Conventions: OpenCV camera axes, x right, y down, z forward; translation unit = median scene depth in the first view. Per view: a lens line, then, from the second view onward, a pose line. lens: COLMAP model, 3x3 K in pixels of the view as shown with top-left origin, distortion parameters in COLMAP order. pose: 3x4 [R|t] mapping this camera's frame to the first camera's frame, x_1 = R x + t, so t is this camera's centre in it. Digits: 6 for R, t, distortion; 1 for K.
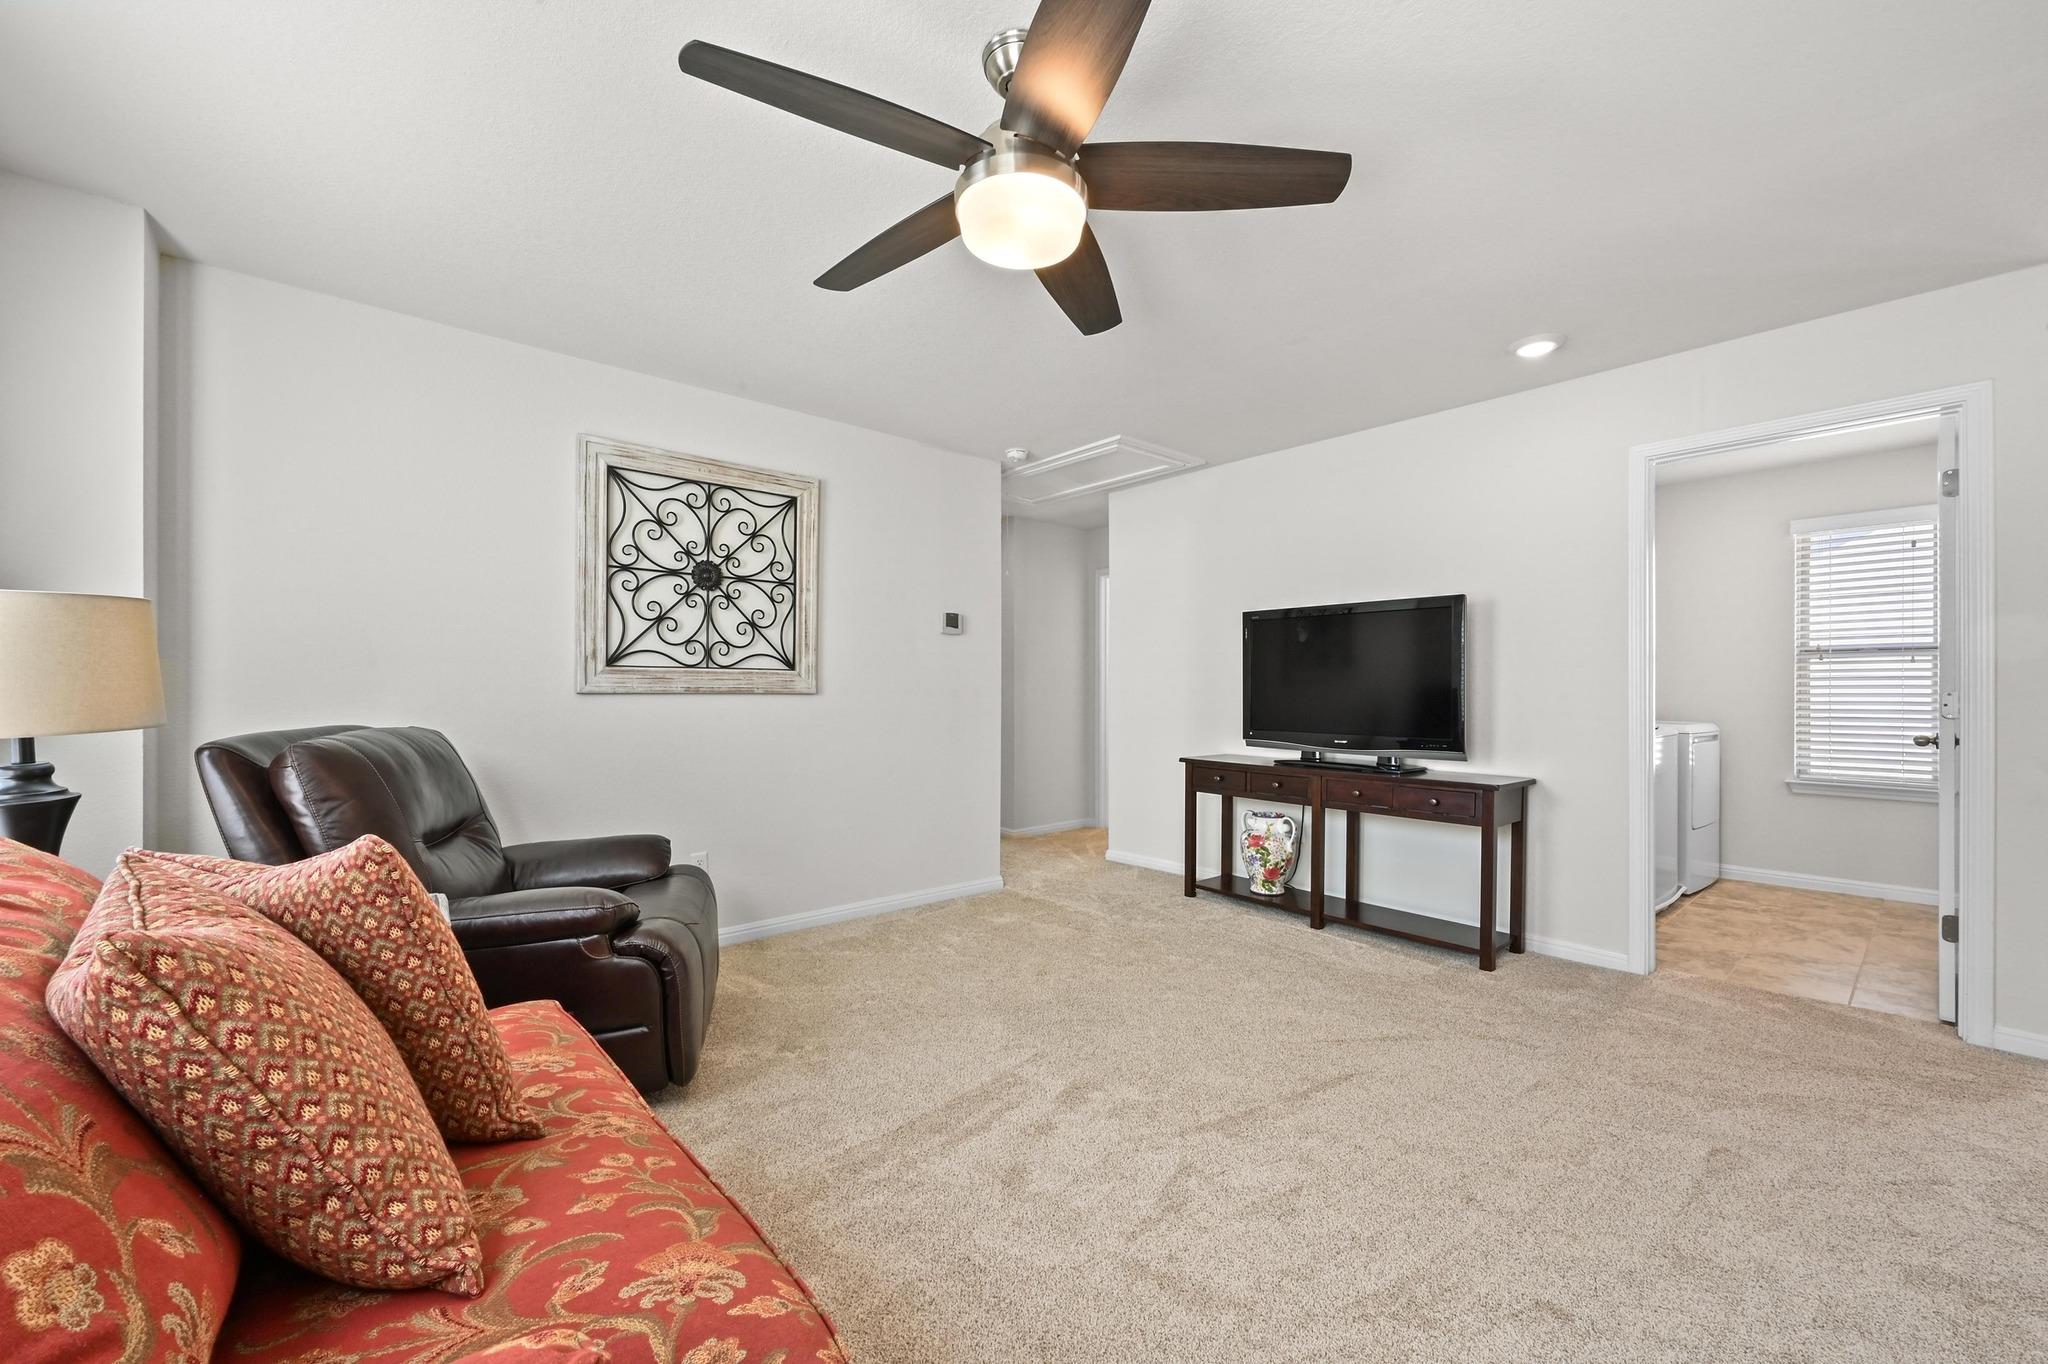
lens RADIAL K [[806.0, 0, 1017.2], [0, 806.0, 691.5], [0, 0, 1]] dist [-0.002401, 0.000081]
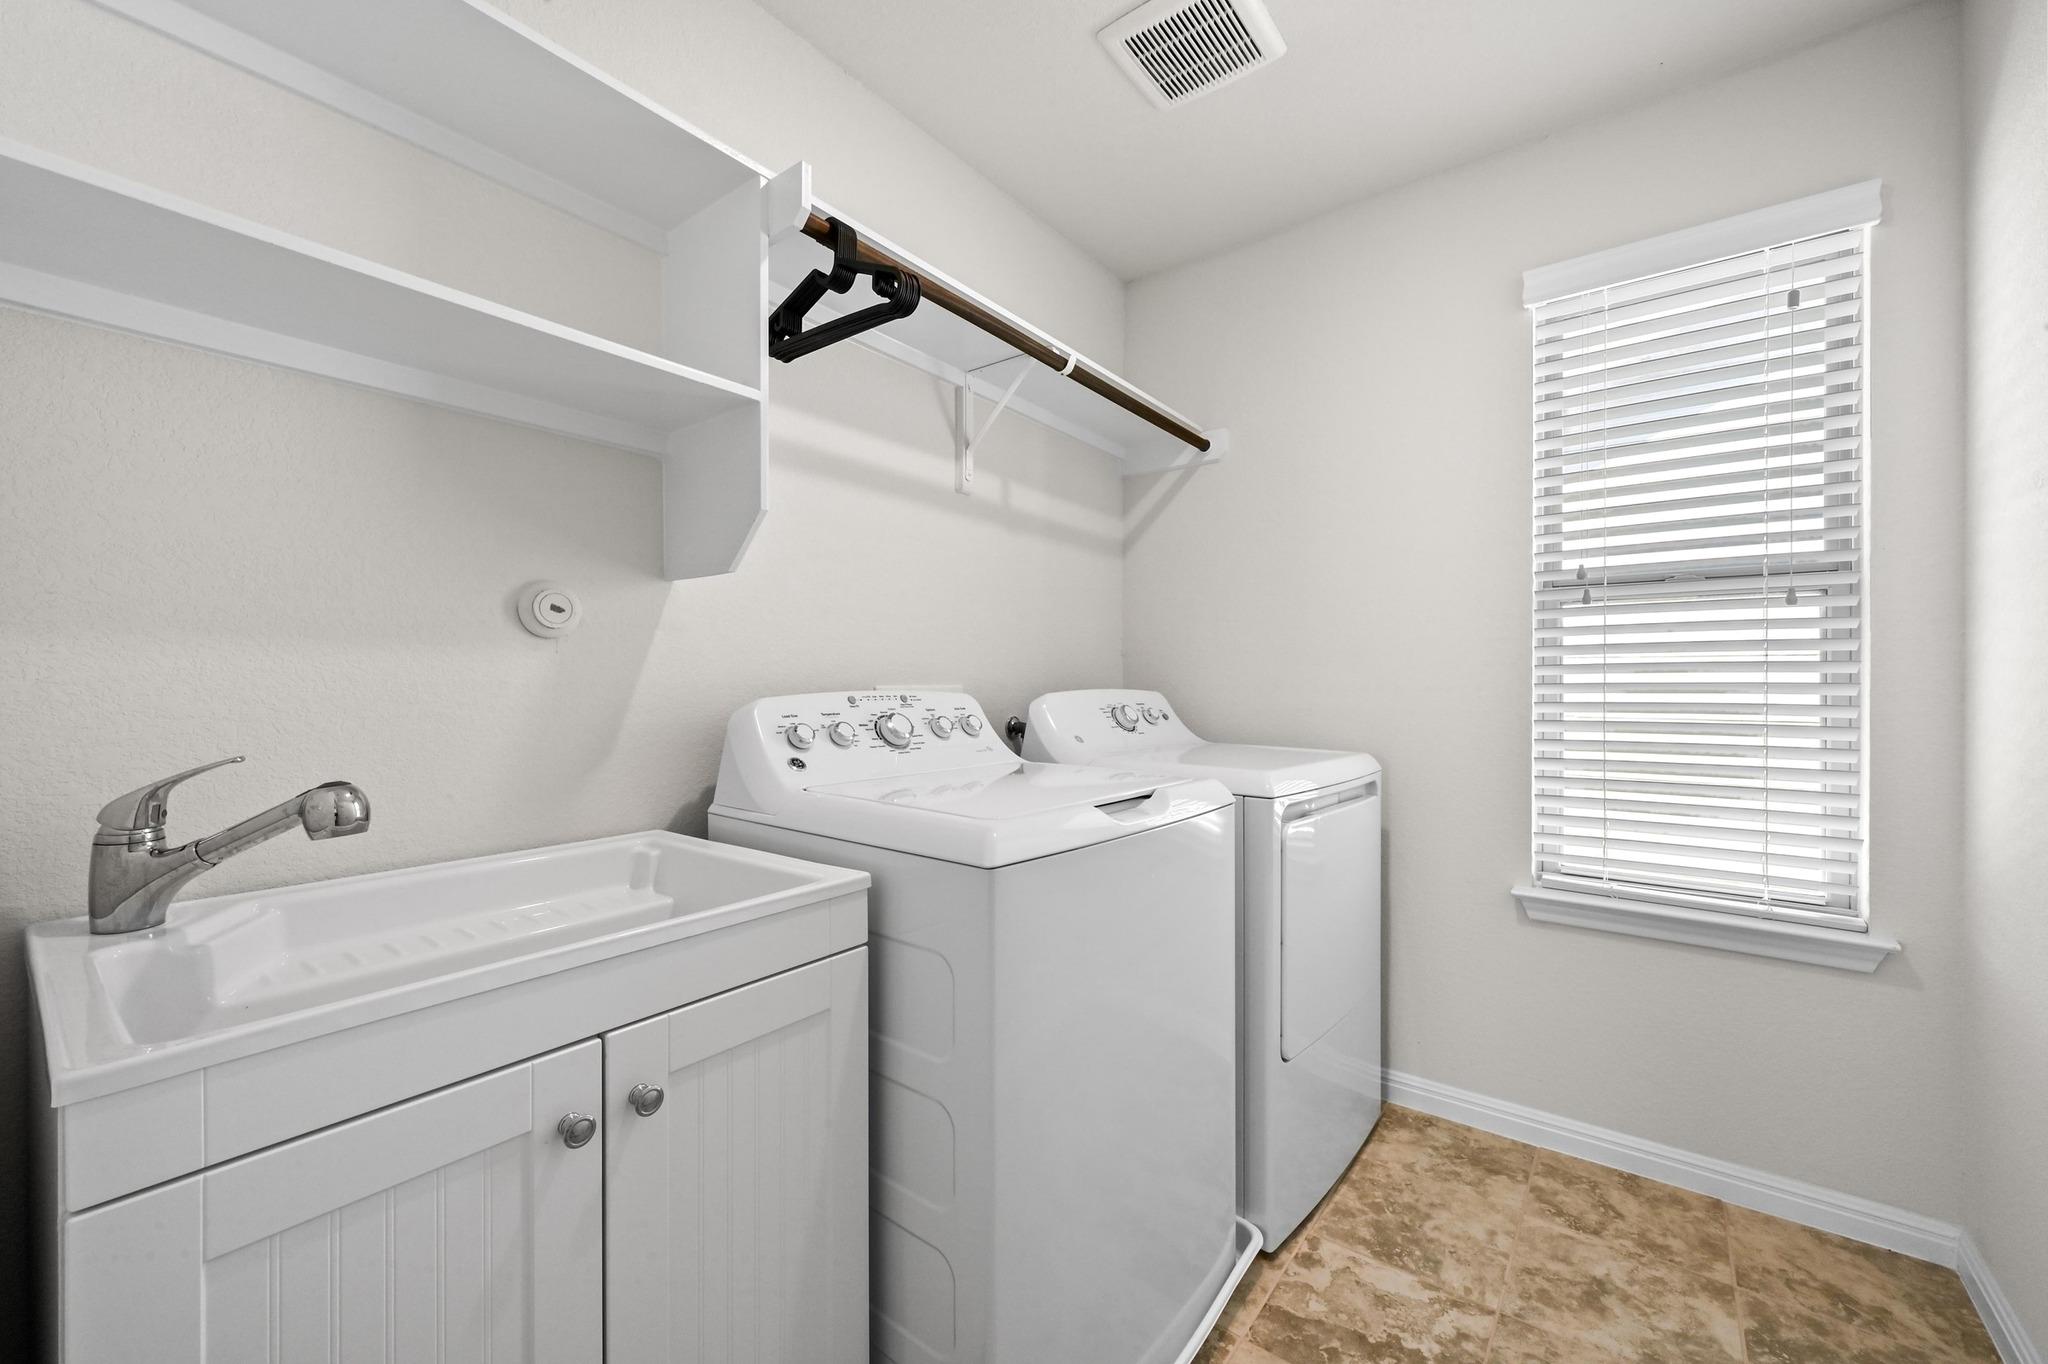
lens RADIAL K [[806.0, 0, 1022.9], [0, 806.0, 688.9], [0, 0, 1]] dist [-0.002401, 0.000081]
pose [[0.979189, 0.002555, 0.202936, 0.632571], [-0.002208, 0.999996, -0.001936, 0.006587], [-0.202940, 0.001447, 0.979190, 0.654590]]
